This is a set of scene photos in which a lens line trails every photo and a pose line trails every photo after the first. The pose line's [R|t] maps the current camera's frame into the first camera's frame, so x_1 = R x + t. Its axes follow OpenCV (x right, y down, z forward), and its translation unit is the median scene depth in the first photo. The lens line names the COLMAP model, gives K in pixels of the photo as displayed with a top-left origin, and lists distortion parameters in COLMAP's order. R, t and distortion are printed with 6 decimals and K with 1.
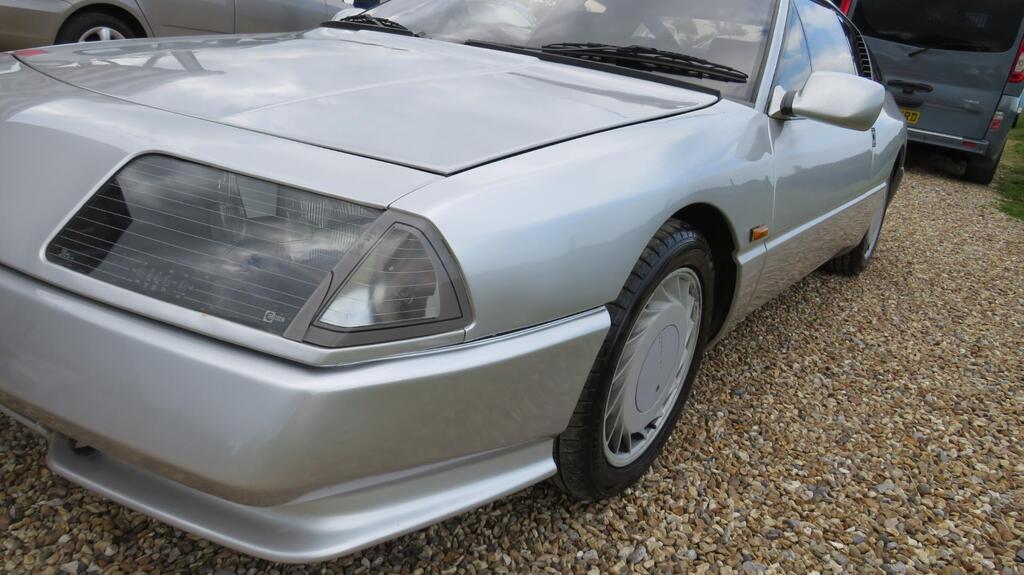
lens RADIAL K [[723.7, 0, 505.1], [0, 723.7, 287.5], [0, 0, 1]] dist [-0.041777, 0.024253]
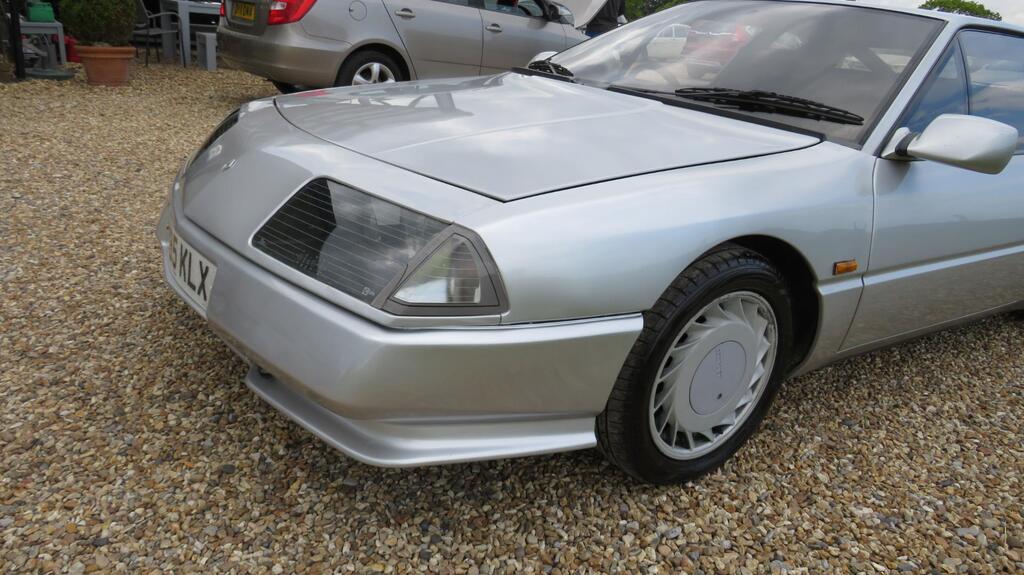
lens RADIAL K [[723.7, 0, 502.9], [0, 723.7, 289.3], [0, 0, 1]] dist [-0.041777, 0.024253]
pose [[0.939037, 0.083424, -0.333542, 0.212689], [-0.091602, 0.995757, -0.008837, 0.011392], [0.331390, 0.038851, 0.942694, -0.152647]]
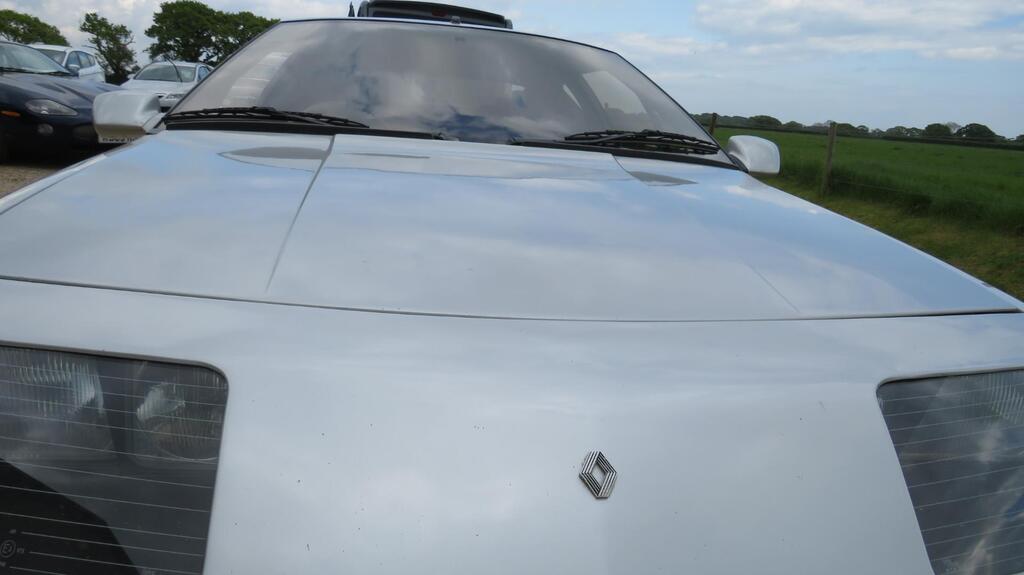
lens RADIAL K [[723.7, 0, 505.4], [0, 723.7, 288.0], [0, 0, 1]] dist [-0.041777, 0.024253]
pose [[0.711154, -0.234111, 0.662912, -0.708648], [0.250500, 0.965420, 0.072214, -0.247484], [-0.656894, 0.114704, 0.745207, 0.399586]]
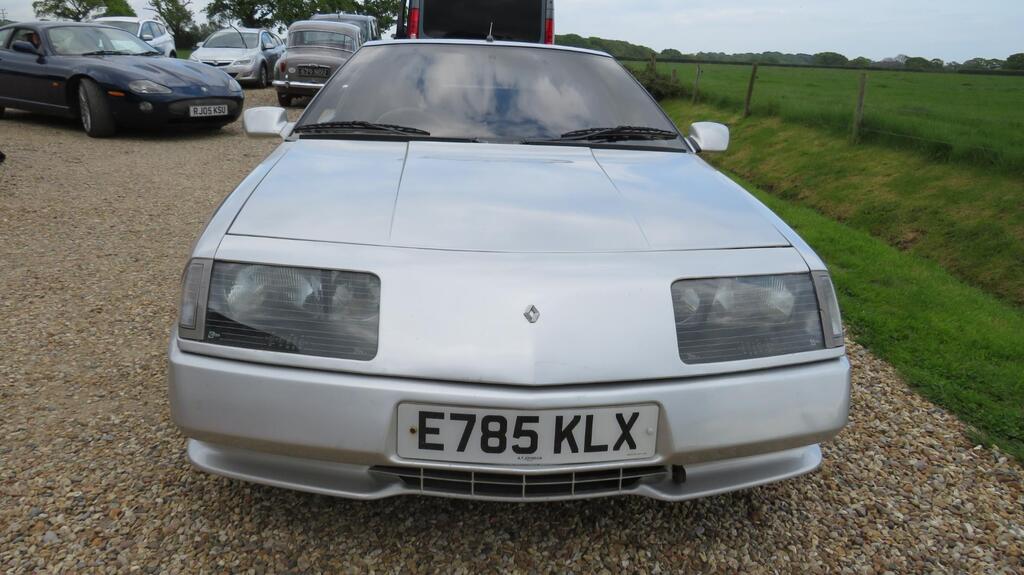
lens RADIAL K [[723.7, 0, 505.4], [0, 723.7, 284.7], [0, 0, 1]] dist [-0.041777, 0.024253]
pose [[0.755651, -0.285811, 0.589325, -0.980133], [0.271928, 0.955457, 0.114703, -0.264264], [-0.595858, 0.073578, 0.799712, -0.019663]]
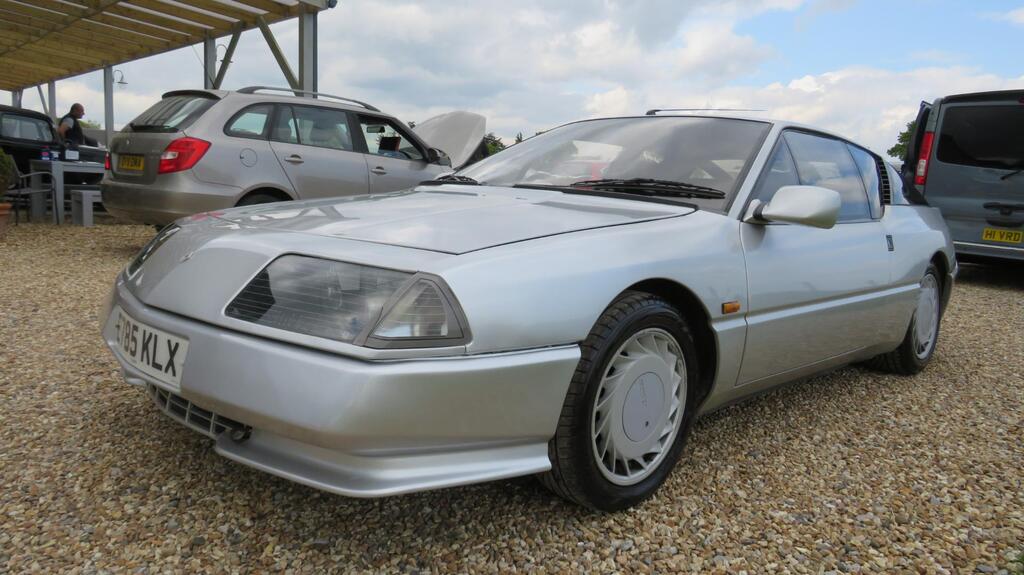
lens RADIAL K [[723.7, 0, 506.1], [0, 723.7, 290.4], [0, 0, 1]] dist [-0.041777, 0.024253]
pose [[0.983296, -0.051170, -0.174670, 0.168026], [0.013054, 0.977022, -0.212736, 0.148240], [0.181542, 0.206903, 0.961371, -0.284463]]
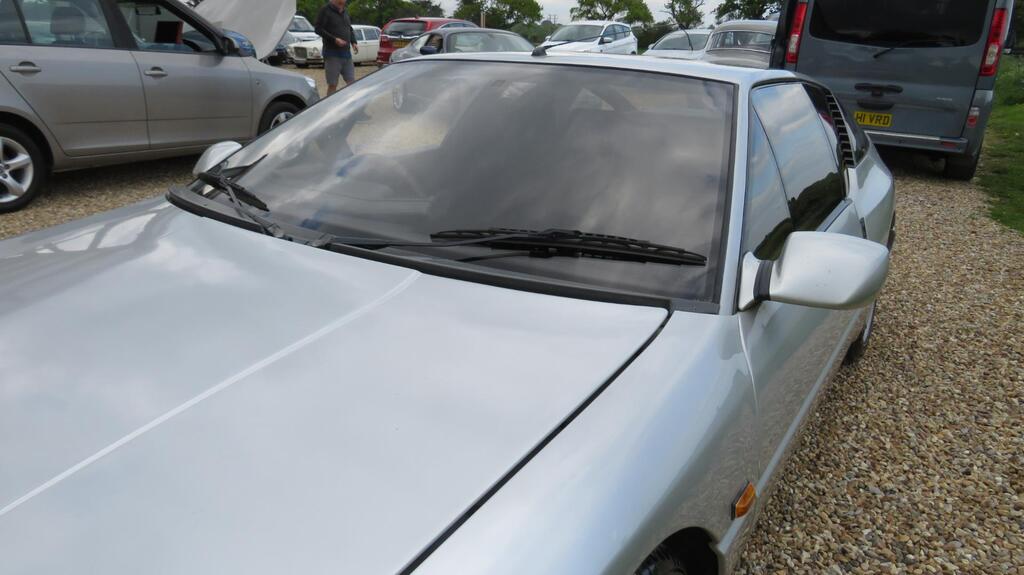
lens RADIAL K [[723.7, 0, 505.8], [0, 723.7, 288.9], [0, 0, 1]] dist [-0.041777, 0.024253]
pose [[0.993395, -0.113049, 0.019655, 0.115830], [0.113163, 0.993565, -0.004762, -0.282183], [-0.018990, 0.006955, 0.999795, 0.262662]]
